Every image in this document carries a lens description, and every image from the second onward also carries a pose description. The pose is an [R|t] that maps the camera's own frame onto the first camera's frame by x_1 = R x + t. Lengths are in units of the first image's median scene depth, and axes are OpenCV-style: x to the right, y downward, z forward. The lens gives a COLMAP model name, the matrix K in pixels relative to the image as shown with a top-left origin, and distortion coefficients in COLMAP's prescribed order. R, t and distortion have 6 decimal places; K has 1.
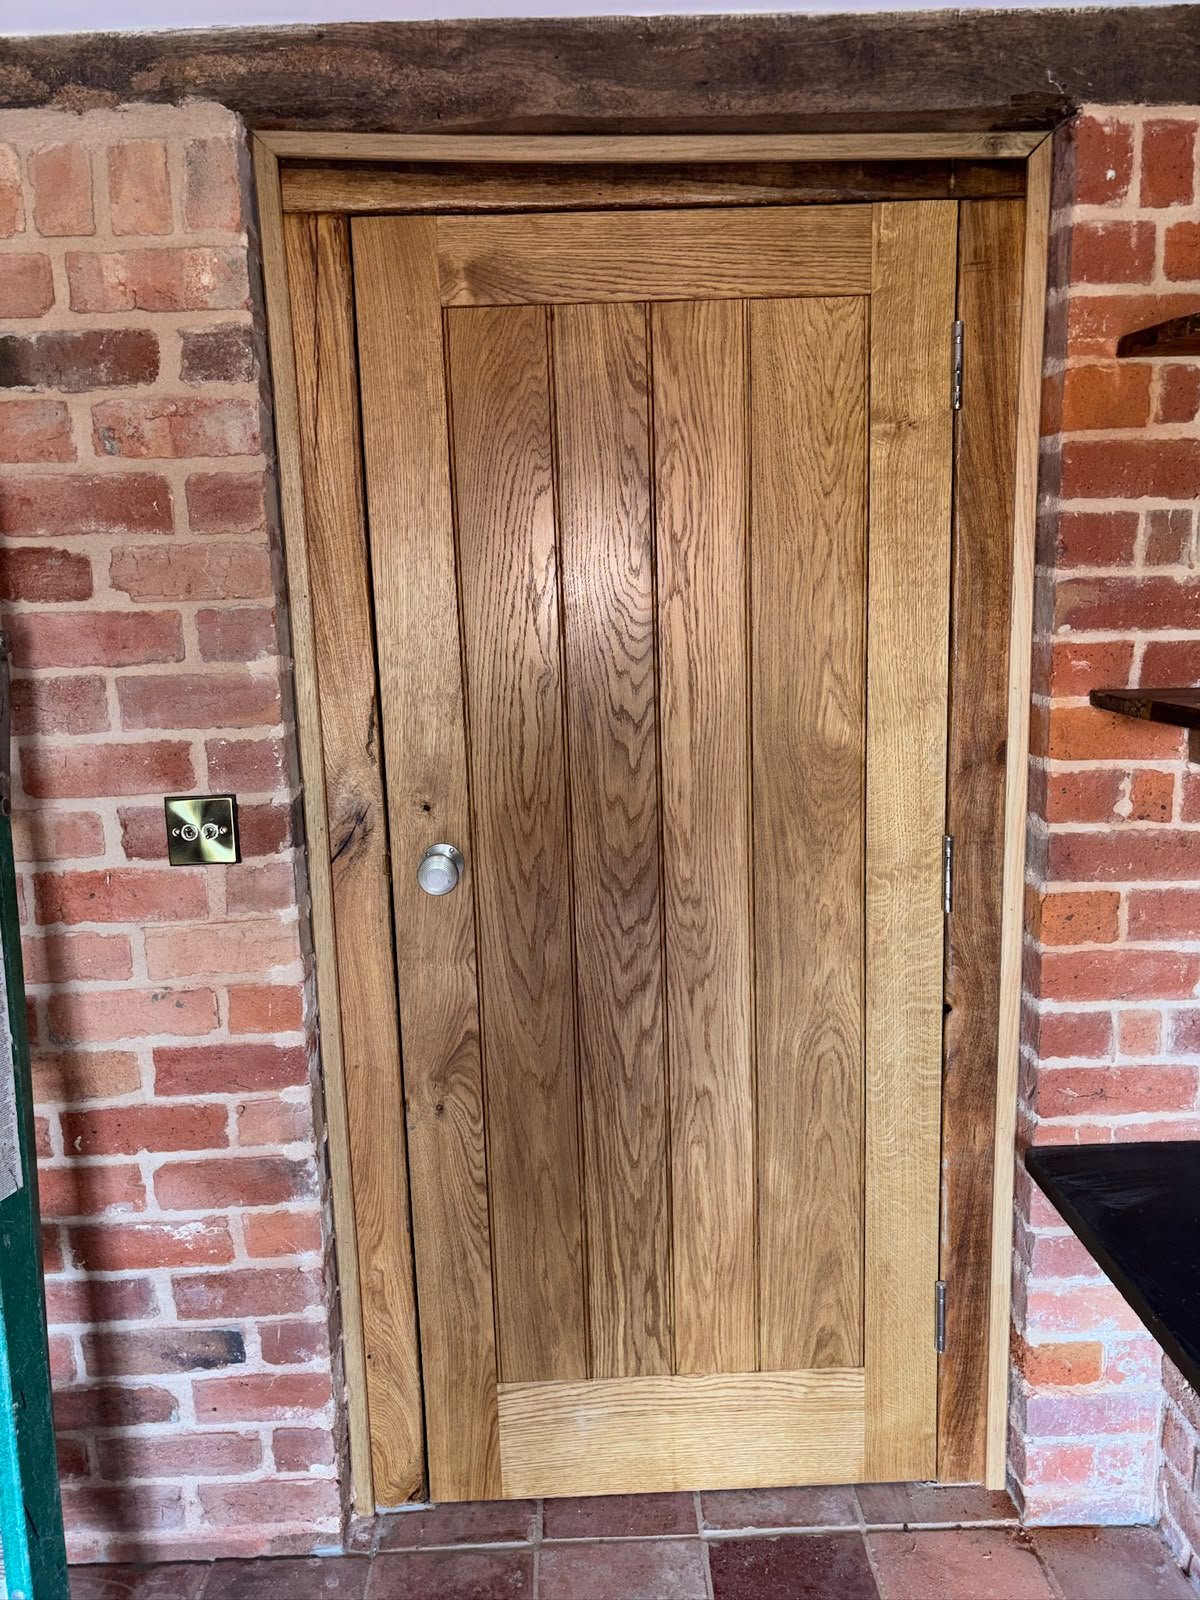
lens RADIAL K [[1186.8, 0, 600.0], [0, 1186.8, 800.0], [0, 0, 1]] dist [0.048972, -0.050321]
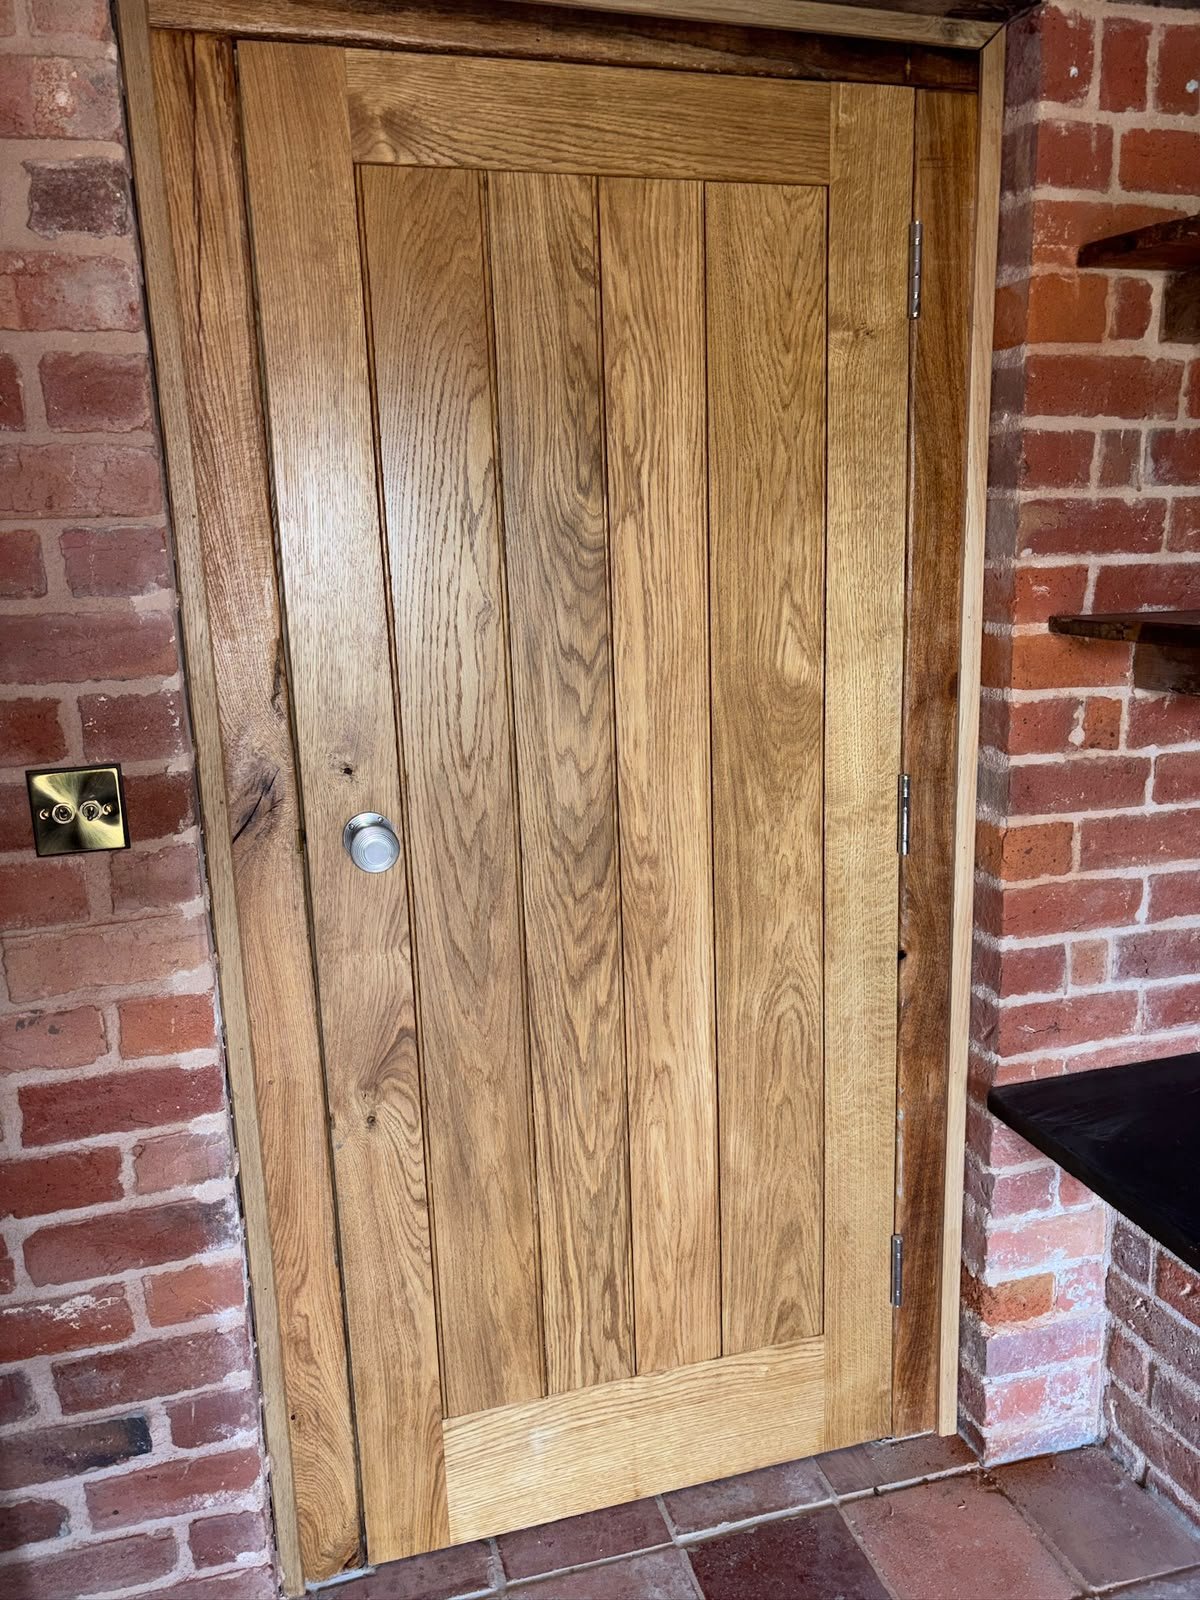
lens RADIAL K [[1186.8, 0, 600.0], [0, 1186.8, 800.0], [0, 0, 1]] dist [0.048972, -0.050321]
pose [[0.969530, -0.052789, 0.239217, -0.175580], [0.046502, 0.998410, 0.031855, 0.008676], [-0.240519, -0.019760, 0.970443, 0.134923]]
